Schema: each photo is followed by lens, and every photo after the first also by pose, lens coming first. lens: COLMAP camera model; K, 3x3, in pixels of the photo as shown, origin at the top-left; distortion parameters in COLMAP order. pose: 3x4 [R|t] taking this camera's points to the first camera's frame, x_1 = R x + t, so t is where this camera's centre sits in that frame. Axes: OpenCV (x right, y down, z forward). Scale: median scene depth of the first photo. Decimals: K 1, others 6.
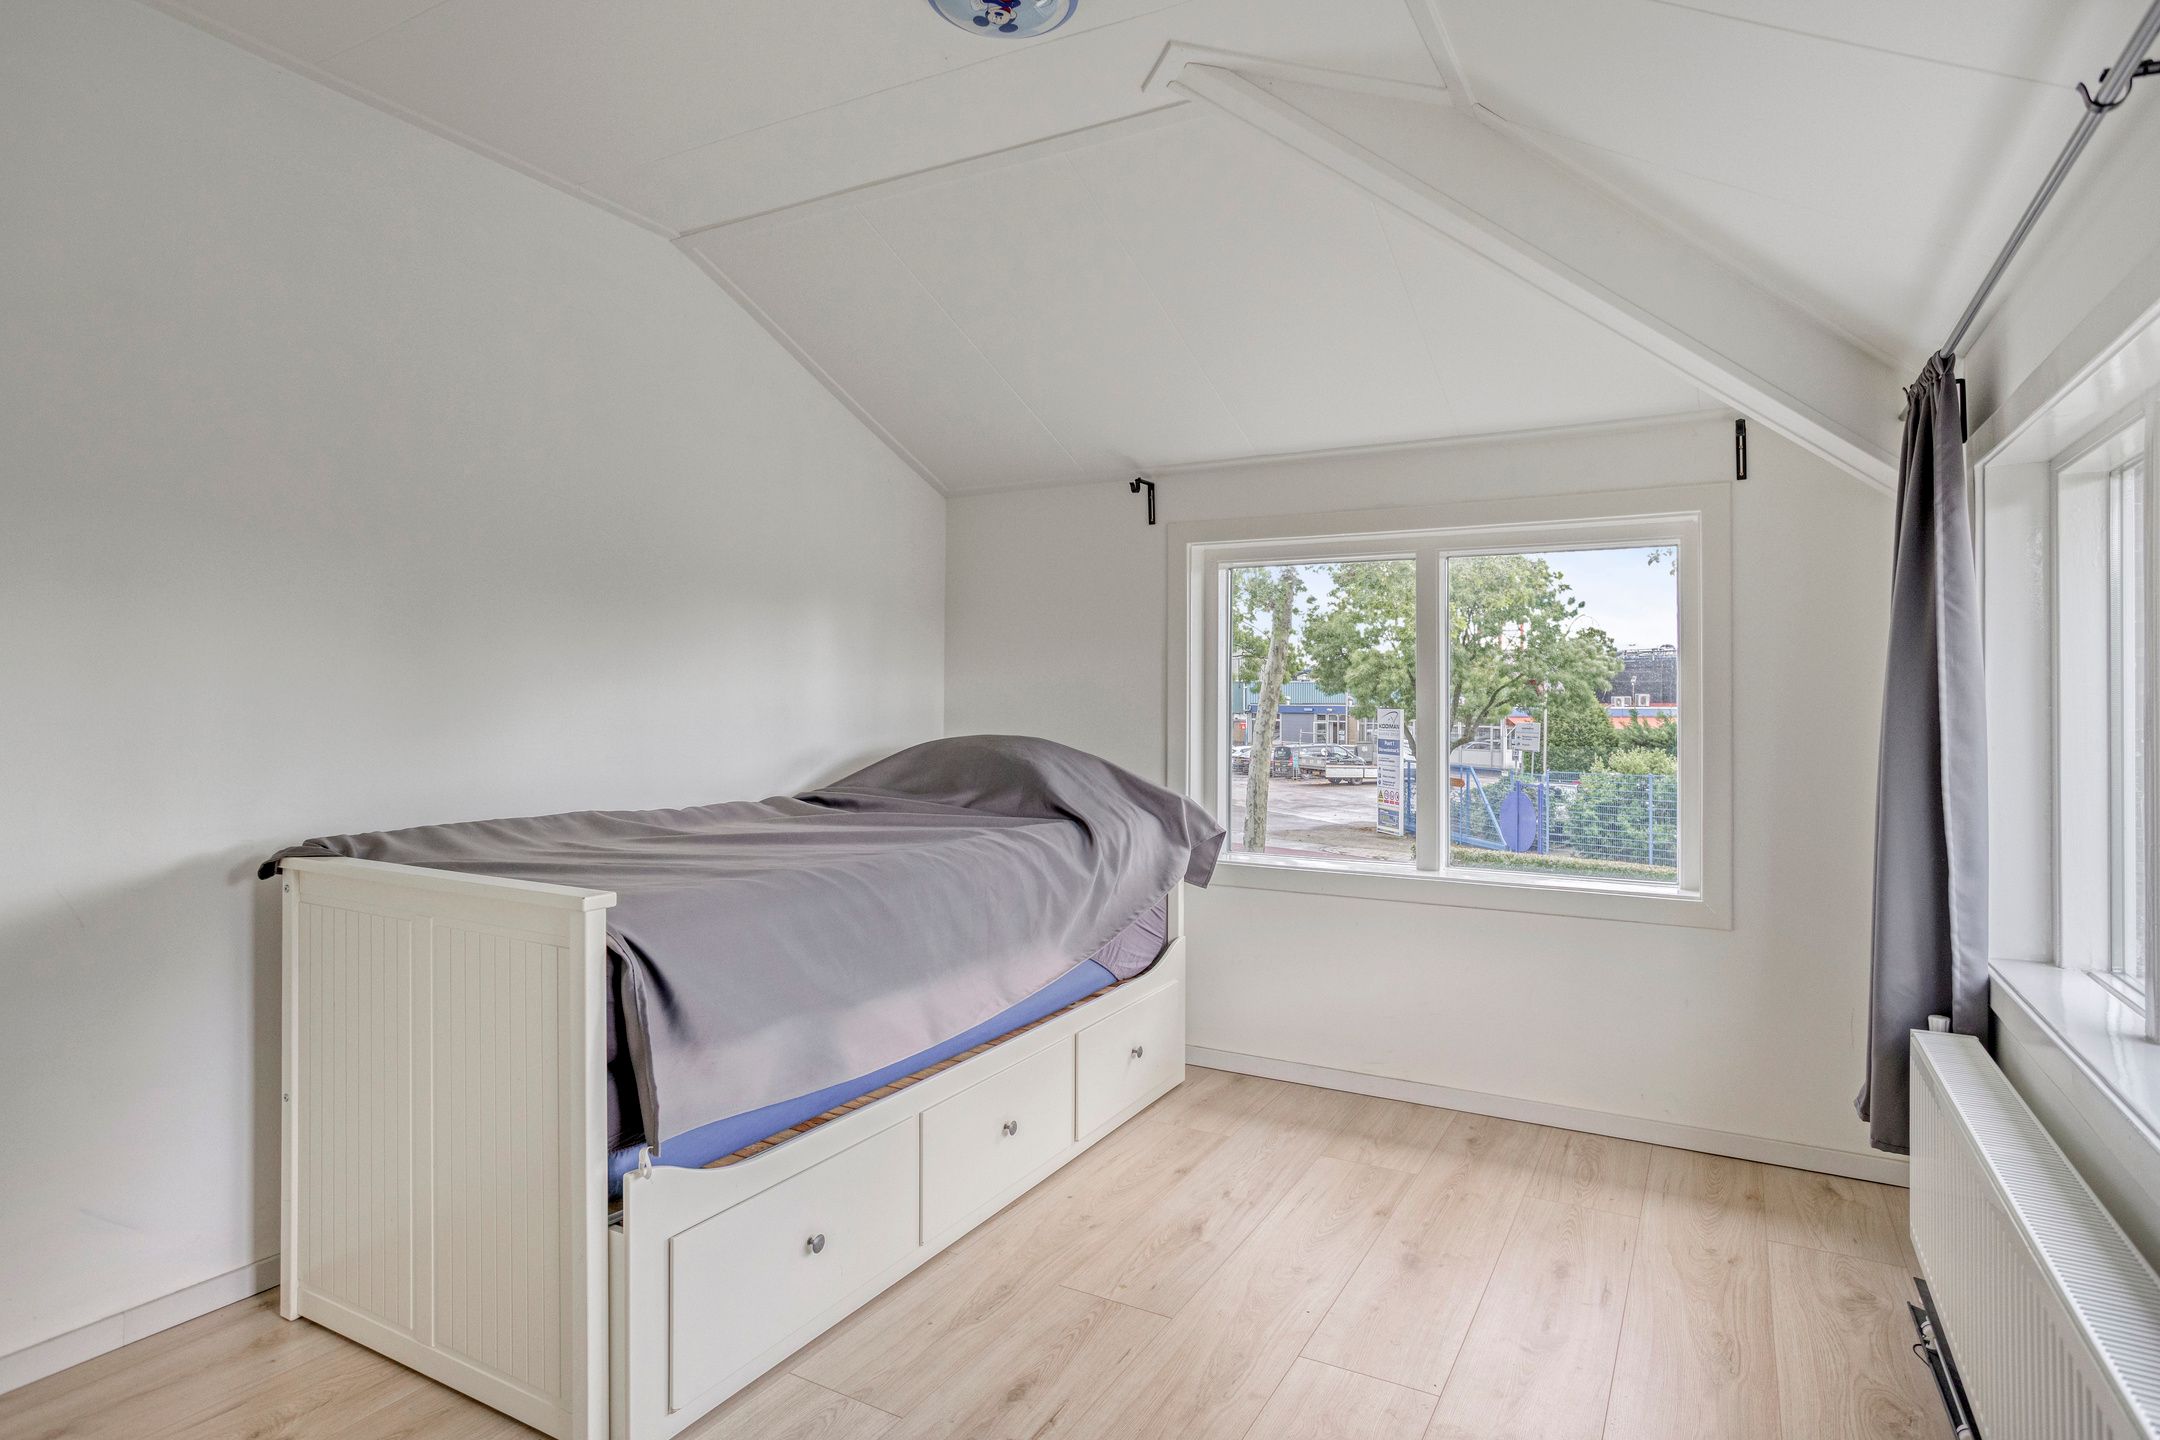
lens RADIAL K [[1175.2, 0, 1080.0], [0, 1175.2, 720.0], [0, 0, 1]] dist [-0.062180, 0.052217]
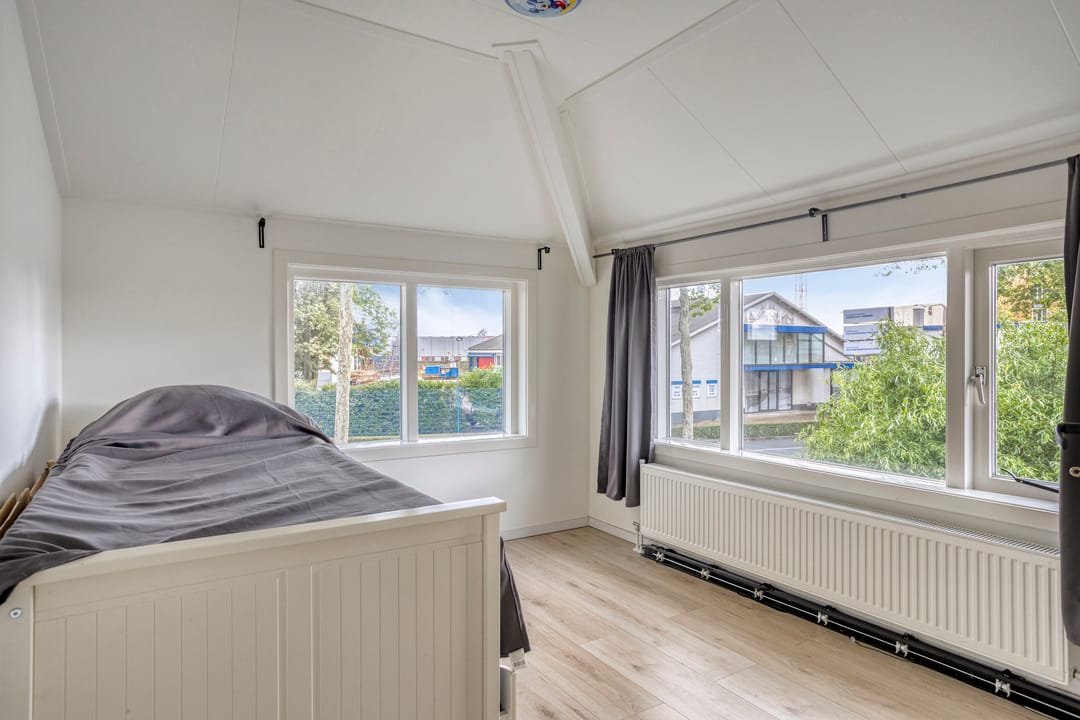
lens RADIAL K [[621.0, 0, 543.2], [0, 621.0, 347.0], [0, 0, 1]] dist [0.001436, 0.000608]
pose [[0.462427, 0.002998, 0.886652, -0.697666], [0.020229, 0.999698, -0.013930, -0.016522], [-0.886426, 0.024377, 0.462227, 0.376261]]
